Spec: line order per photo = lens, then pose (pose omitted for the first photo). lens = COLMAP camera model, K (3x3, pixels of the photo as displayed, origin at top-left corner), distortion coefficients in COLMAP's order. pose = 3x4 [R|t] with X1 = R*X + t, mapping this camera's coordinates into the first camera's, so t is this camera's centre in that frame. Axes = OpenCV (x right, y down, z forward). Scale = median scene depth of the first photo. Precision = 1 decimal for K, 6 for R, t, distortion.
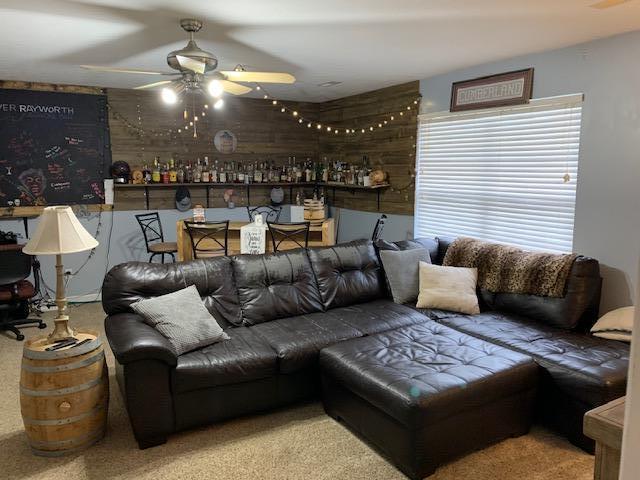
lens RADIAL K [[488.8, 0, 320.0], [0, 488.8, 240.0], [0, 0, 1]] dist [0.090851, -0.202081]
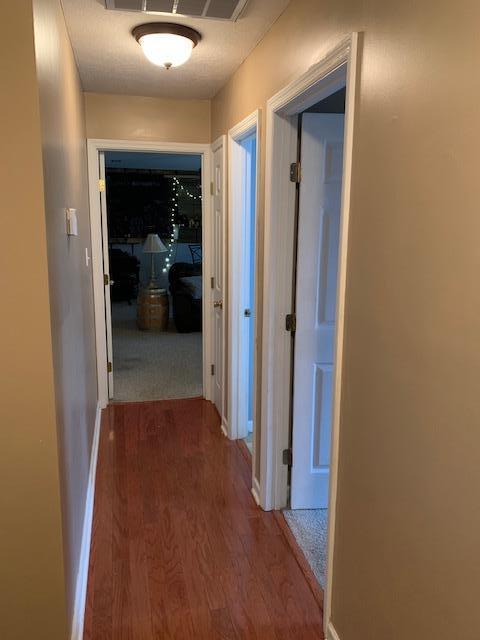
lens RADIAL K [[510.7, 0, 240.0], [0, 510.7, 320.0], [0, 0, 1]] dist [-0.000275, -0.000163]
pose [[0.957759, 0.076405, -0.277236, 0.460143], [-0.061004, 0.996098, 0.063773, 0.123019], [0.281027, -0.044167, 0.958683, -0.994154]]
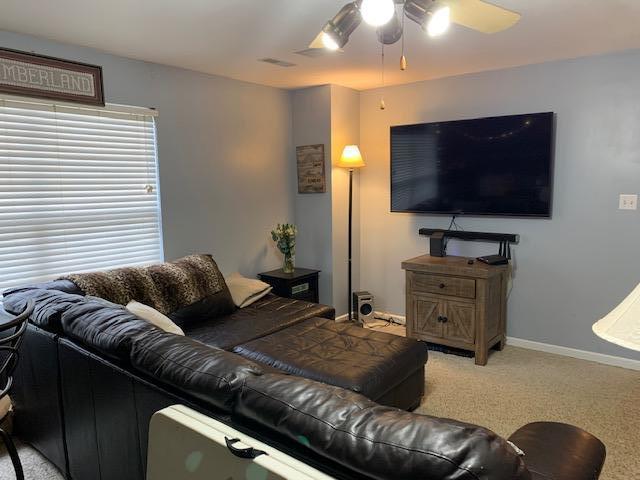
lens RADIAL K [[488.8, 0, 320.0], [0, 488.8, 240.0], [0, 0, 1]] dist [0.090851, -0.202081]
pose [[-0.361666, -0.106932, 0.926155, -0.580338], [0.145478, 0.974759, 0.169353, -0.142856], [-0.920887, 0.195985, -0.336982, 1.029574]]
